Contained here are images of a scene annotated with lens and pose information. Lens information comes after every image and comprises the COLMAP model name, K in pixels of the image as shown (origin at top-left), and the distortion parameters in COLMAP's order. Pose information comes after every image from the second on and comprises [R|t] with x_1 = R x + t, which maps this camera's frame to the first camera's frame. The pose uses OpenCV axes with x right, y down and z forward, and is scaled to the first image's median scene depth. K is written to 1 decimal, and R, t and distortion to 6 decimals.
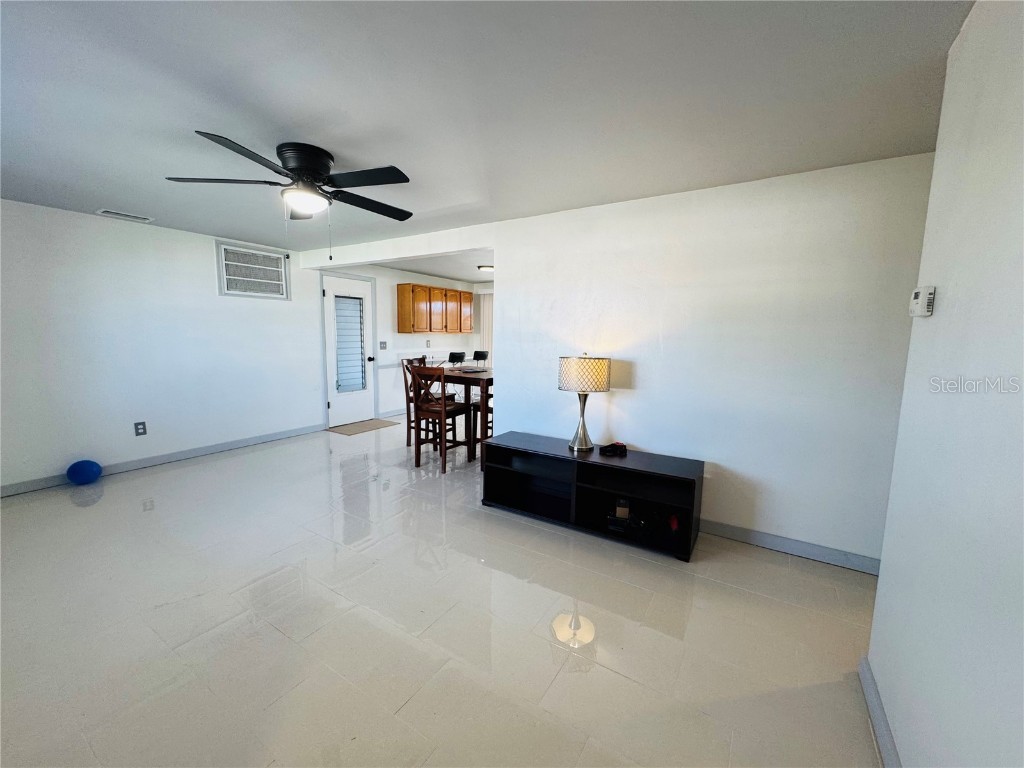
lens RADIAL K [[410.0, 0, 510.6], [0, 410.0, 384.6], [0, 0, 1]] dist [0.001158, 0.000133]
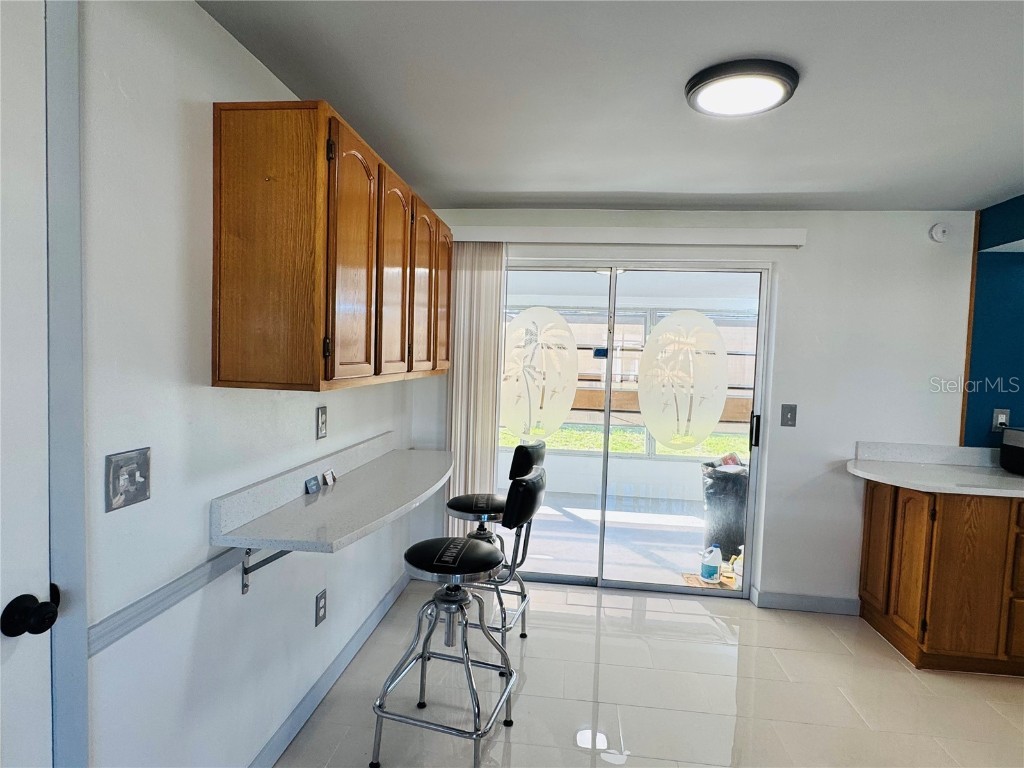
lens RADIAL K [[569.1, 0, 508.7], [0, 569.1, 384.9], [0, 0, 1]] dist [-0.001834, 0.000850]
pose [[0.905573, -0.014440, 0.423945, -0.268188], [0.041524, 0.997638, -0.054719, -0.110485], [-0.422154, 0.067156, 0.904033, 0.741194]]
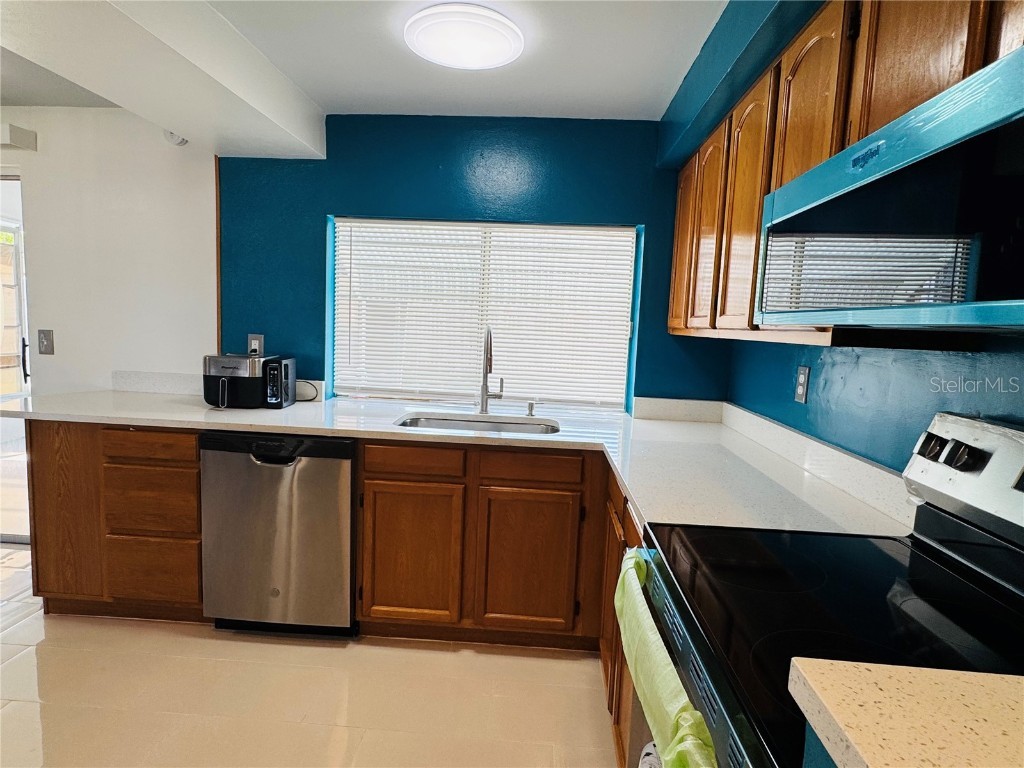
lens RADIAL K [[569.1, 0, 508.7], [0, 569.1, 384.9], [0, 0, 1]] dist [-0.001834, 0.000850]
pose [[0.879706, -0.038646, 0.473946, 0.284989], [0.039347, 0.999190, 0.008441, -0.055474], [-0.473888, 0.011223, 0.880514, 0.521323]]
